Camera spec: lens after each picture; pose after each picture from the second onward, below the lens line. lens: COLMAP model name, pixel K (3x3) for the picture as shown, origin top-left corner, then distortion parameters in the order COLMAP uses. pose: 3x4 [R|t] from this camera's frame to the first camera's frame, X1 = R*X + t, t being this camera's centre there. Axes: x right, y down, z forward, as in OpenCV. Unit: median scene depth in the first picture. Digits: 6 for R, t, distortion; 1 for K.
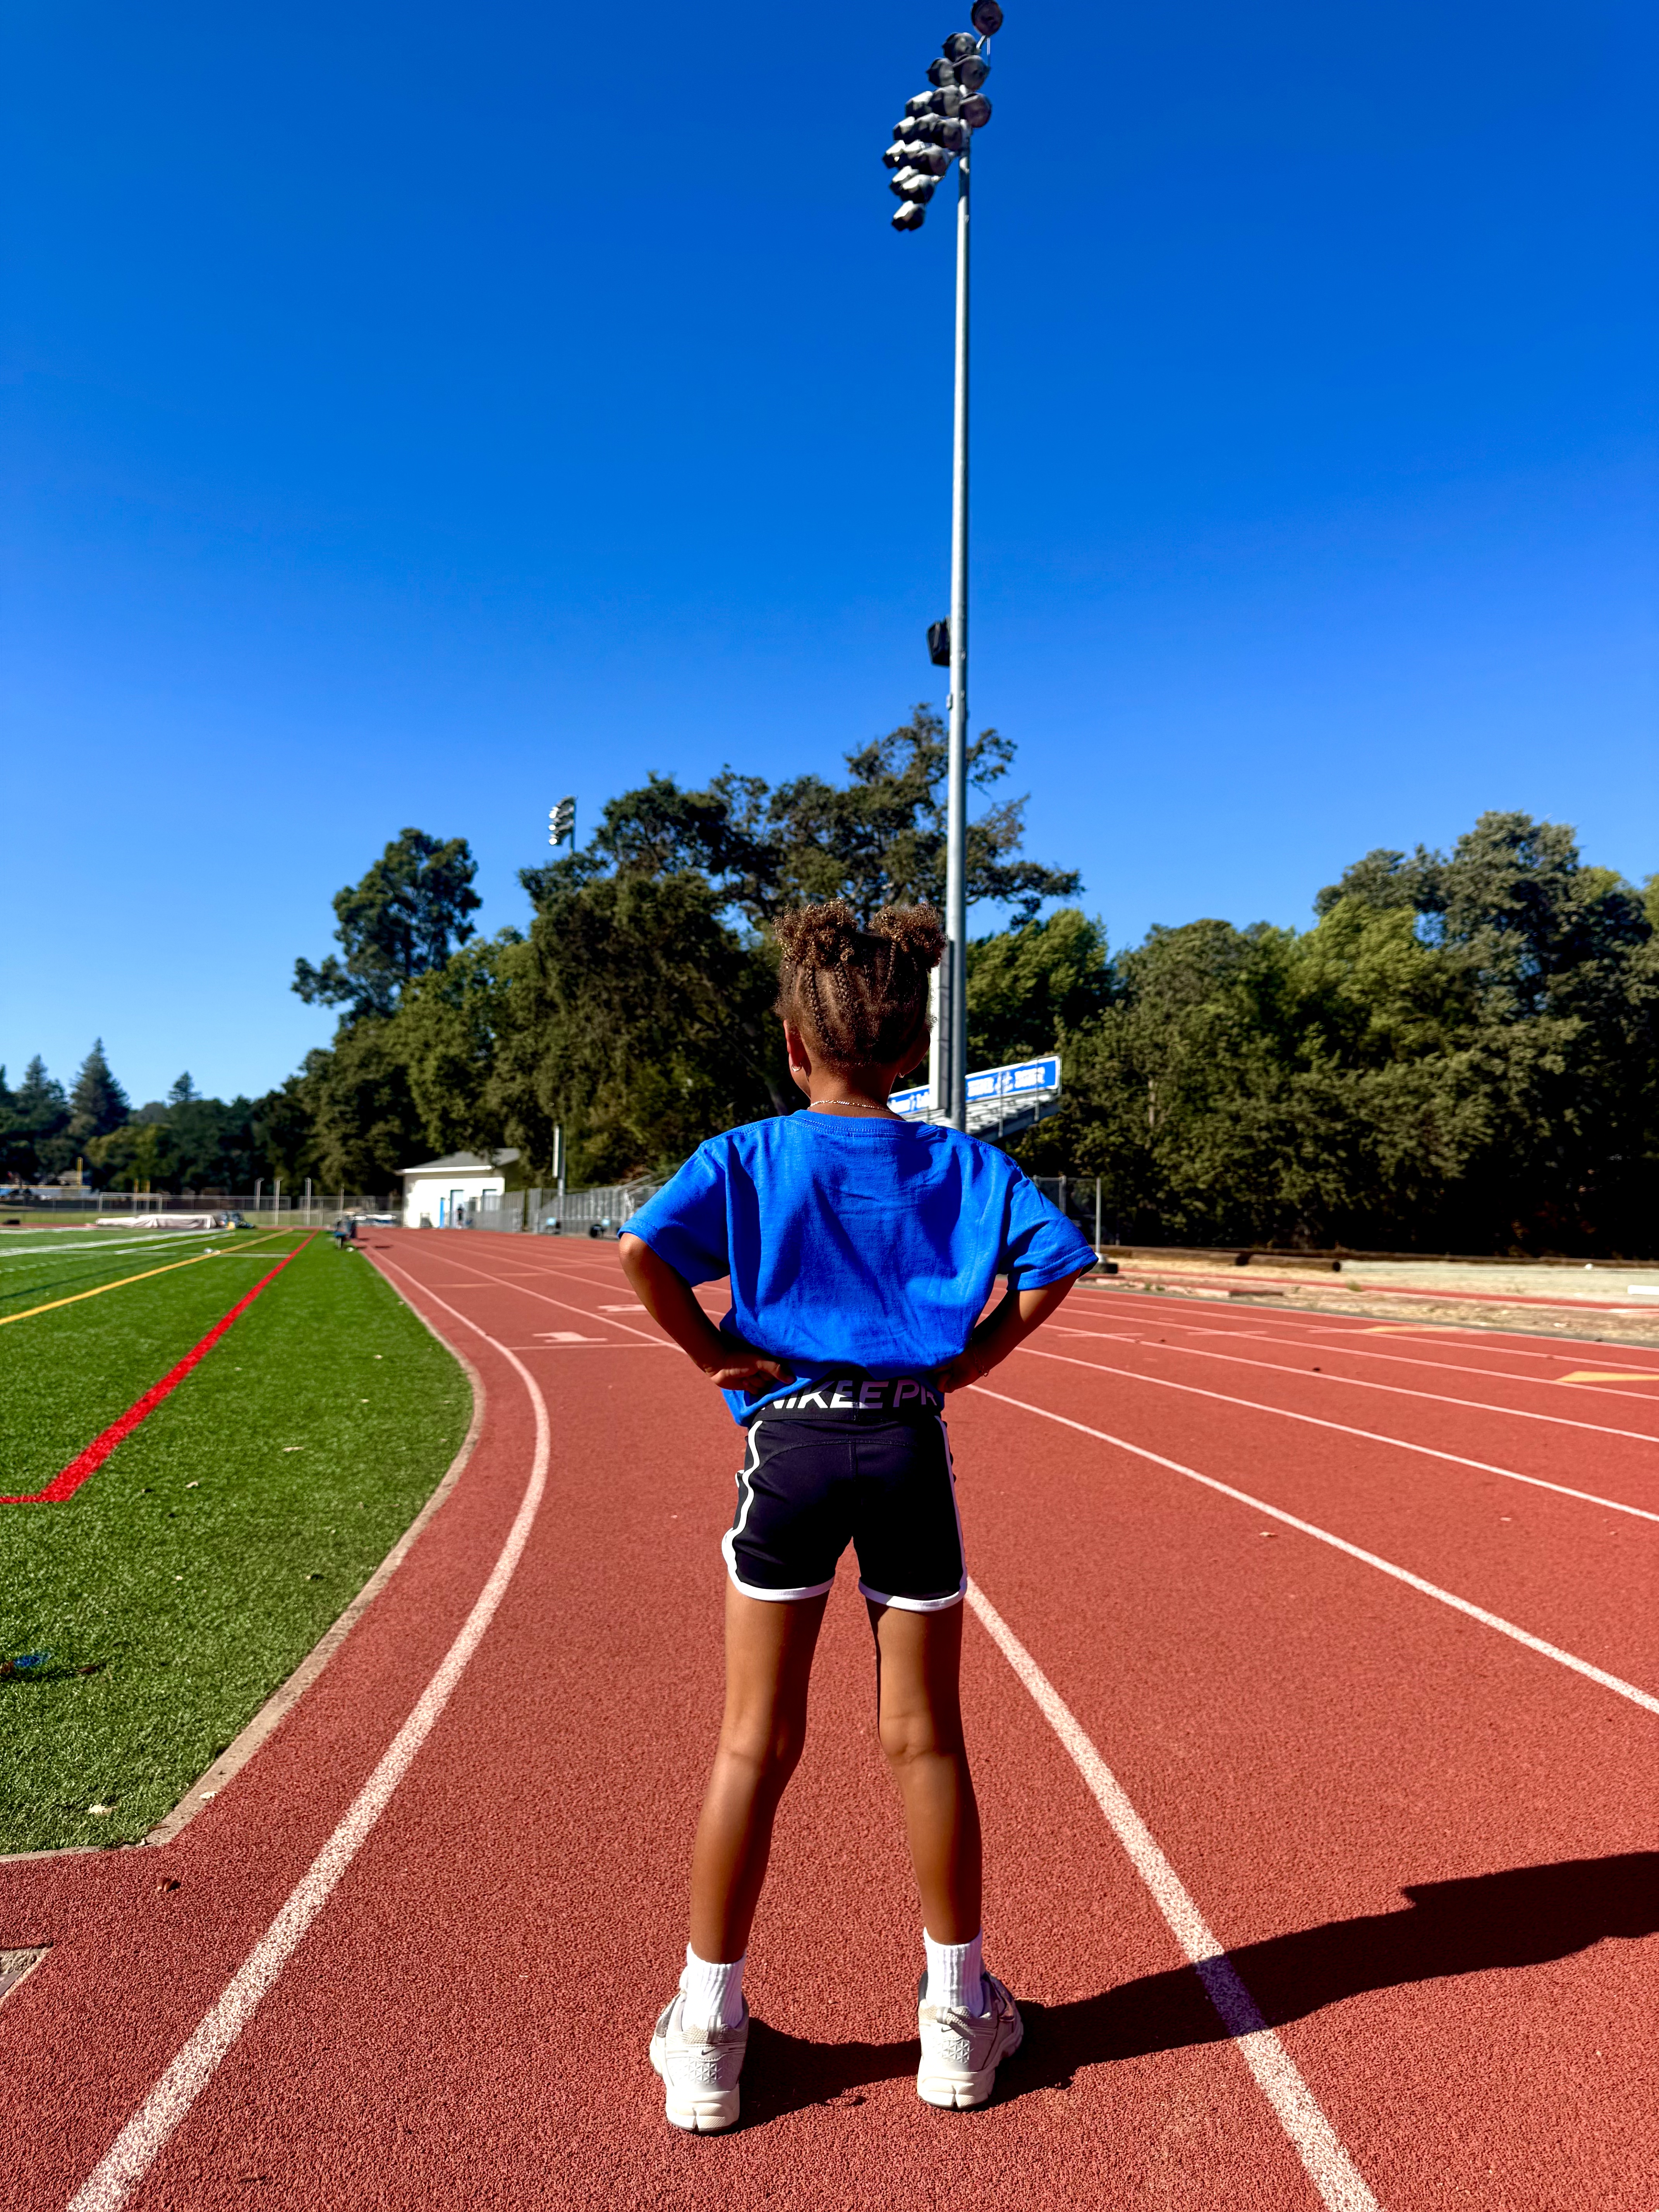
lens RADIAL K [[1531.5, 0, 823.3], [0, 1531.5, 1100.4], [0, 0, 1]] dist [0.050138, -0.047972]
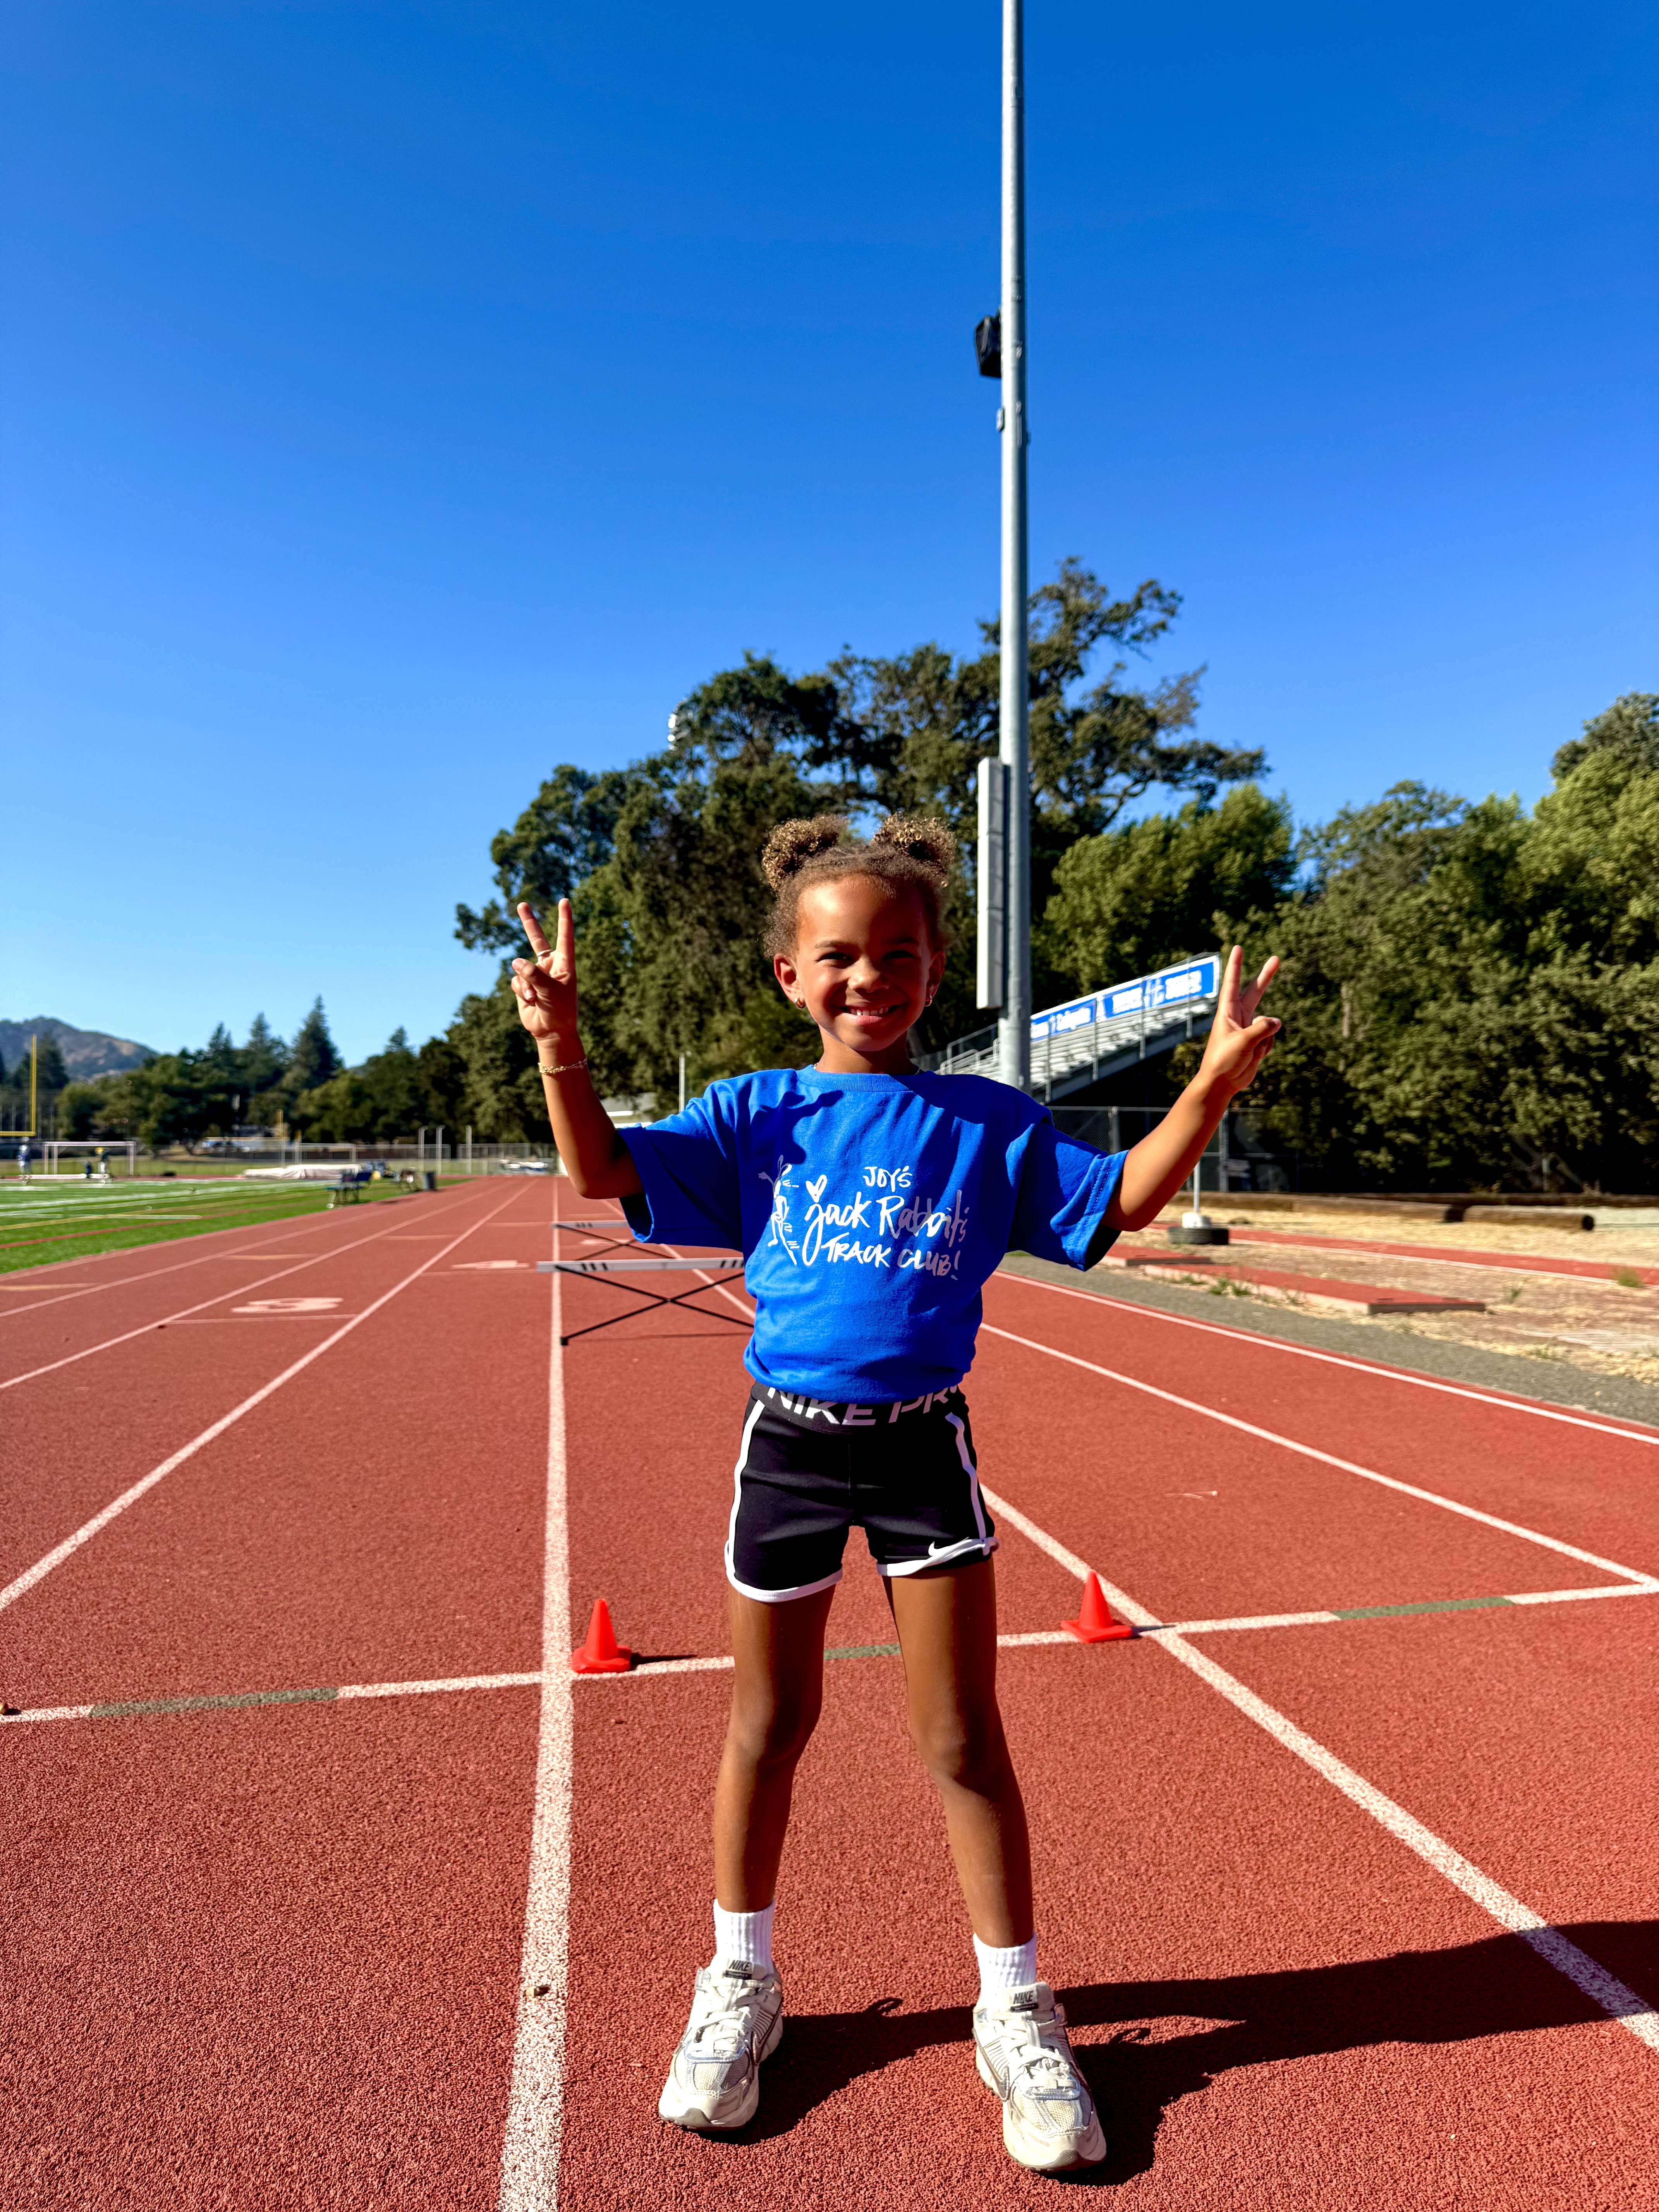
lens RADIAL K [[1531.5, 0, 818.3], [0, 1531.5, 1103.8], [0, 0, 1]] dist [0.050138, -0.047972]
pose [[0.989921, -0.018347, -0.140424, 0.042326], [0.023696, 0.999052, 0.036518, 0.010230], [0.139621, -0.039477, 0.989418, 0.126339]]
